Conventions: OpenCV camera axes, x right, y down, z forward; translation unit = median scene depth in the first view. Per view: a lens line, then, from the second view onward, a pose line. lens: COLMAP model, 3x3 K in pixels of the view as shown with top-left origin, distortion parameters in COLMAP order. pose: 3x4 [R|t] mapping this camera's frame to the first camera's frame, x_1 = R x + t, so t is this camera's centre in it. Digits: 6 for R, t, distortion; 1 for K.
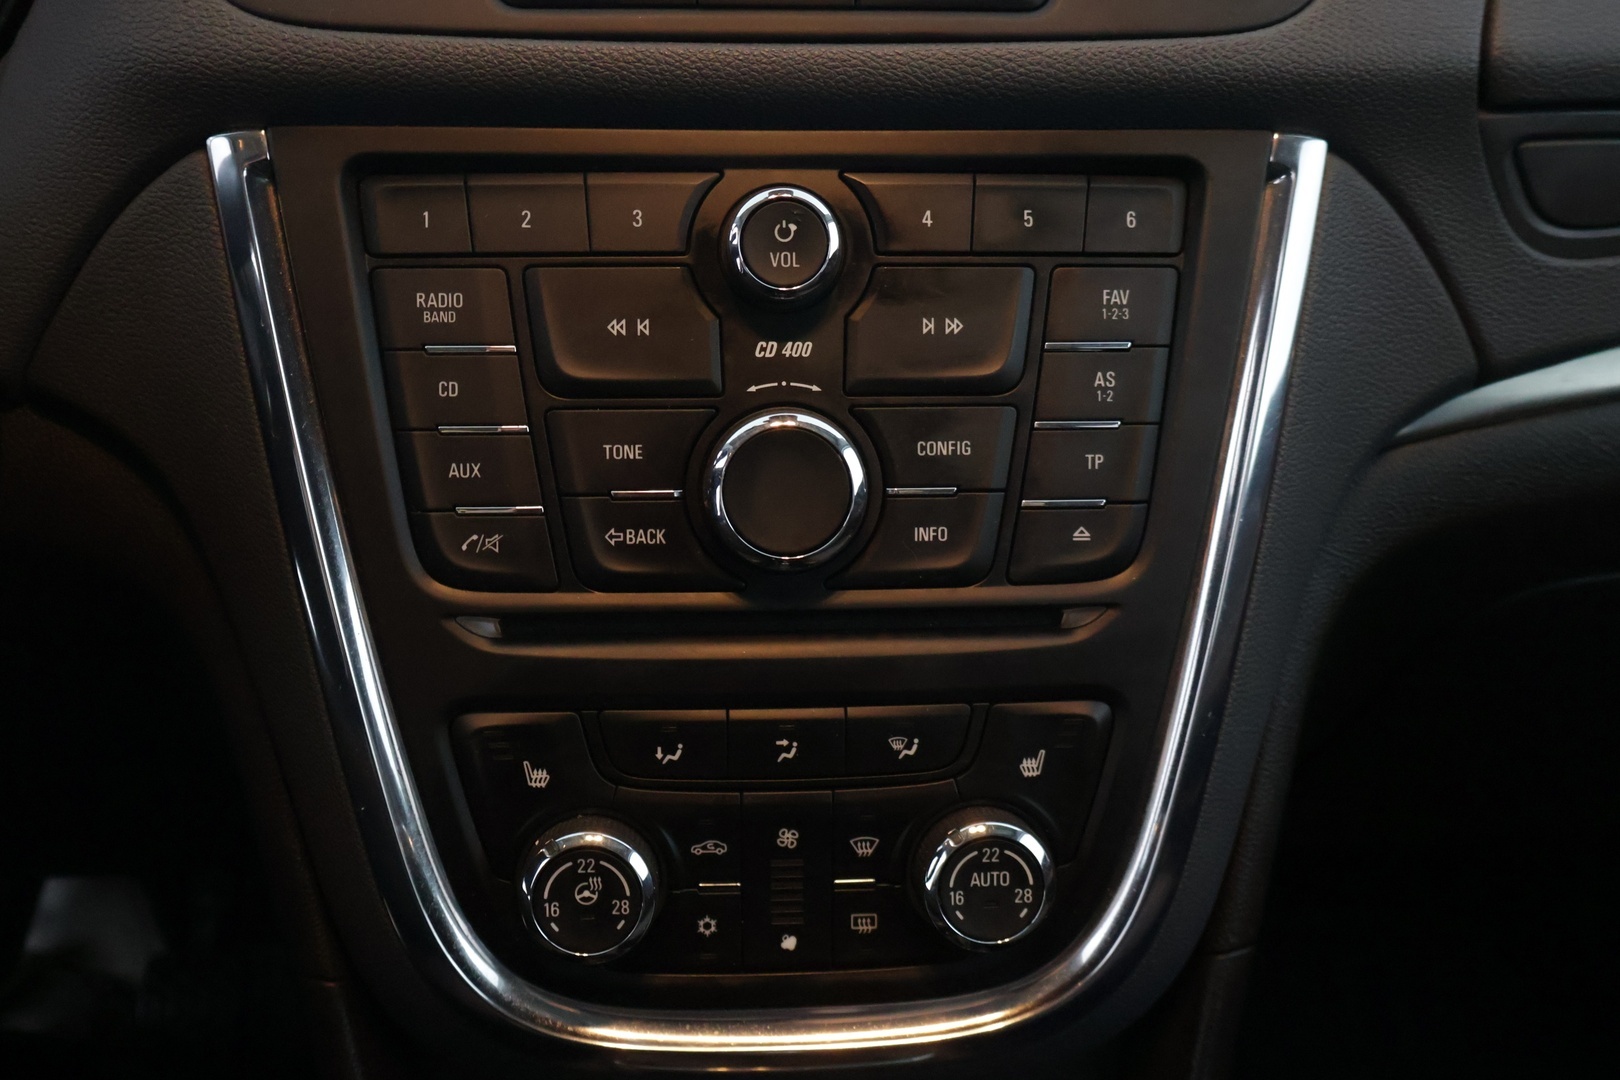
lens RADIAL K [[1790.3, 0, 817.3], [0, 1790.3, 540.6], [0, 0, 1]] dist [0.000330, 0.000000]
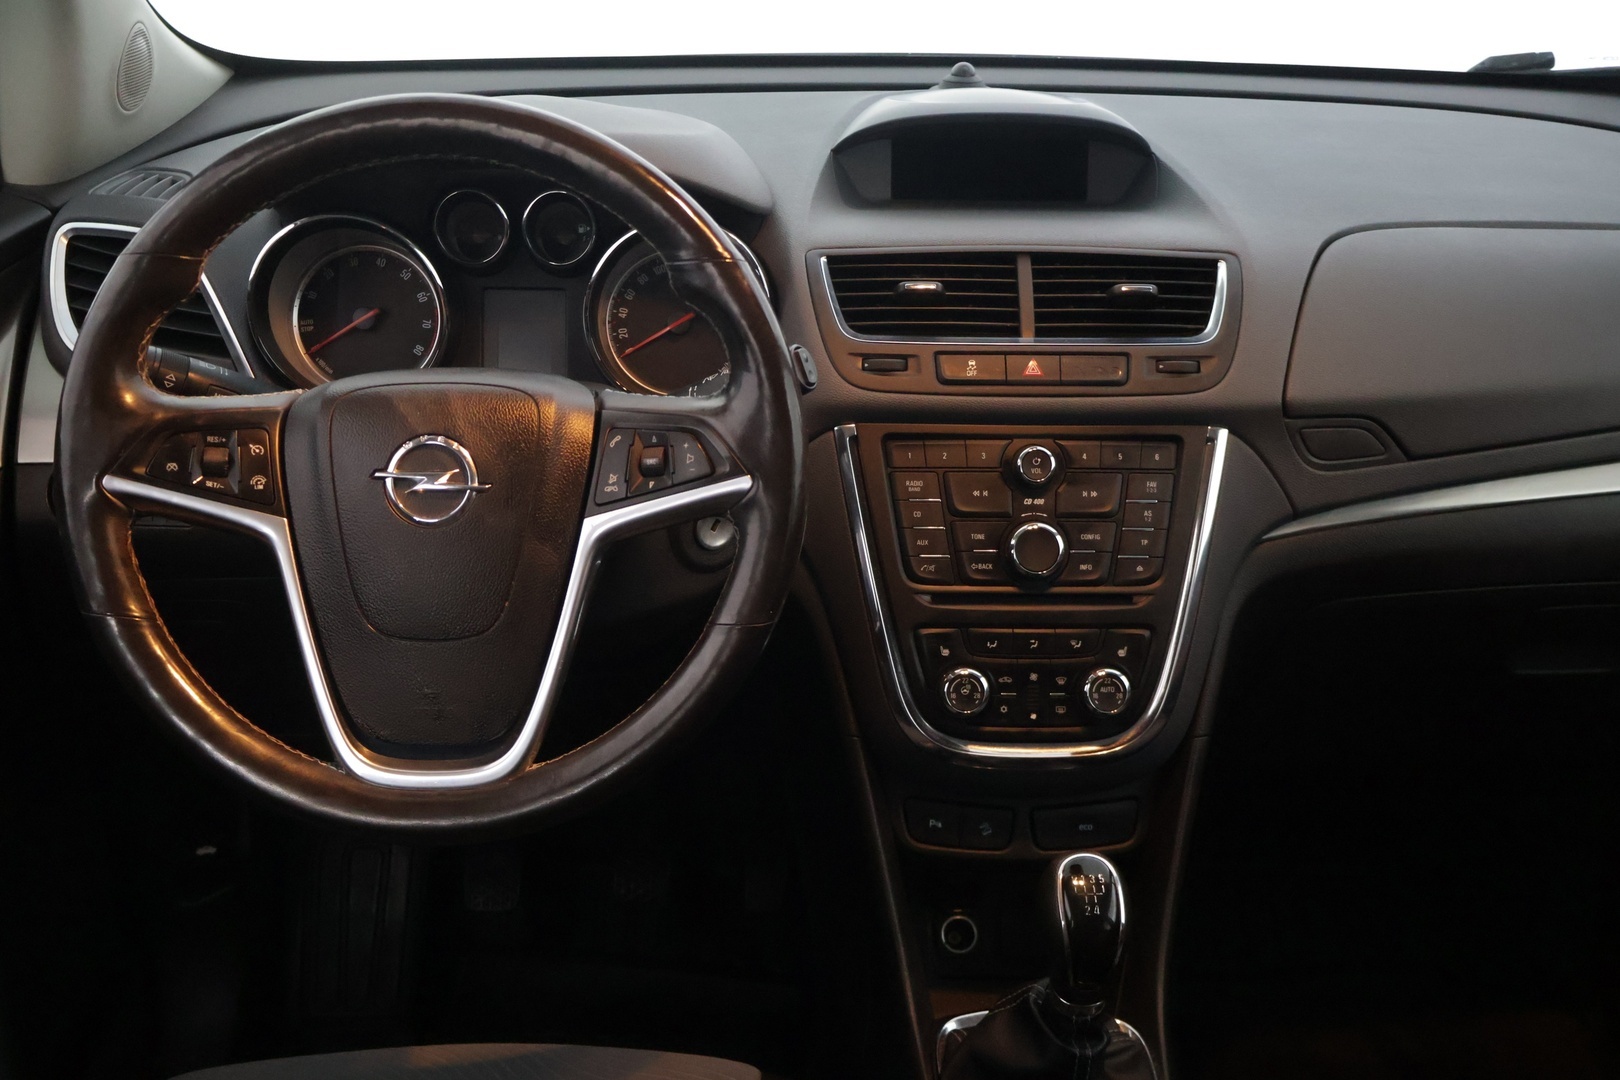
lens RADIAL K [[1729.1, 0, 803.3], [0, 1729.1, 542.1], [0, 0, 1]] dist [0.004738, 0.000000]
pose [[0.999047, 0.010357, -0.042412, -0.266664], [-0.014371, 0.995330, -0.095458, 0.223765], [0.041225, 0.095977, 0.994530, -1.733500]]
